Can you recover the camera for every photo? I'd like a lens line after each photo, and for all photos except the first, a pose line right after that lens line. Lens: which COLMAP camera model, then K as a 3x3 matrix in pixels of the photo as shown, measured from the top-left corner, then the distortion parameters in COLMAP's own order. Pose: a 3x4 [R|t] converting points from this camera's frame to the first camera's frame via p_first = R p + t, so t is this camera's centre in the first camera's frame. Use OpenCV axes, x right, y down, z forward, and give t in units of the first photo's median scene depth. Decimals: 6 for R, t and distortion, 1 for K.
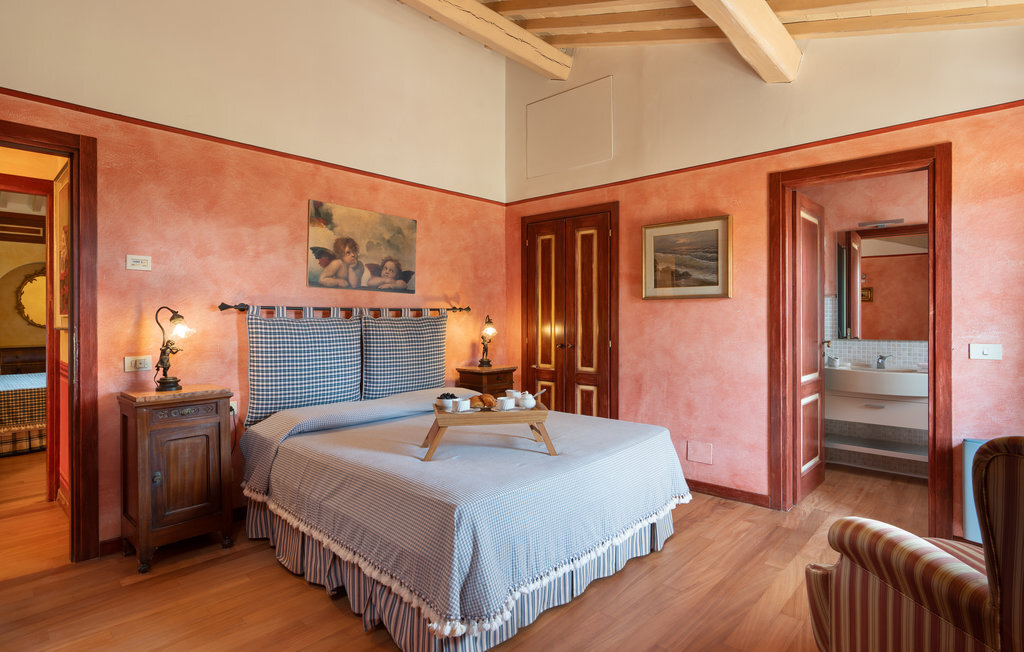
lens RADIAL K [[527.9, 0, 496.9], [0, 527.9, 305.2], [0, 0, 1]] dist [-0.002870, -0.000292]
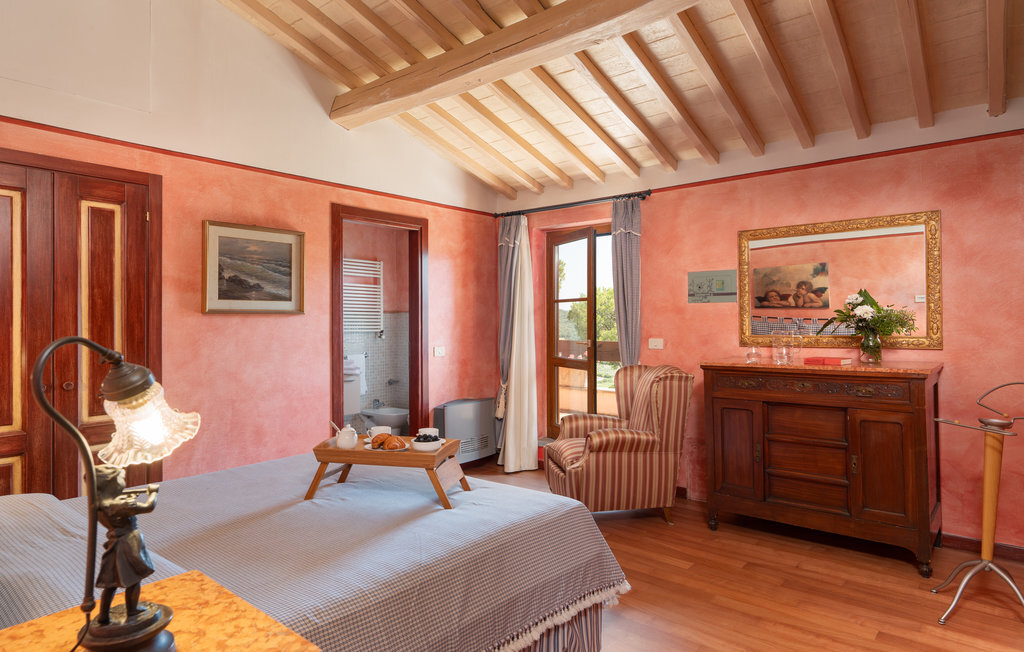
lens RADIAL K [[584.8, 0, 513.2], [0, 584.8, 327.6], [0, 0, 1]] dist [0.002095, 0.000081]
pose [[-0.044774, 0.006065, 0.998979, -0.648217], [0.001710, 0.999981, -0.005994, 0.017755], [-0.998996, 0.001440, -0.044783, 0.607454]]
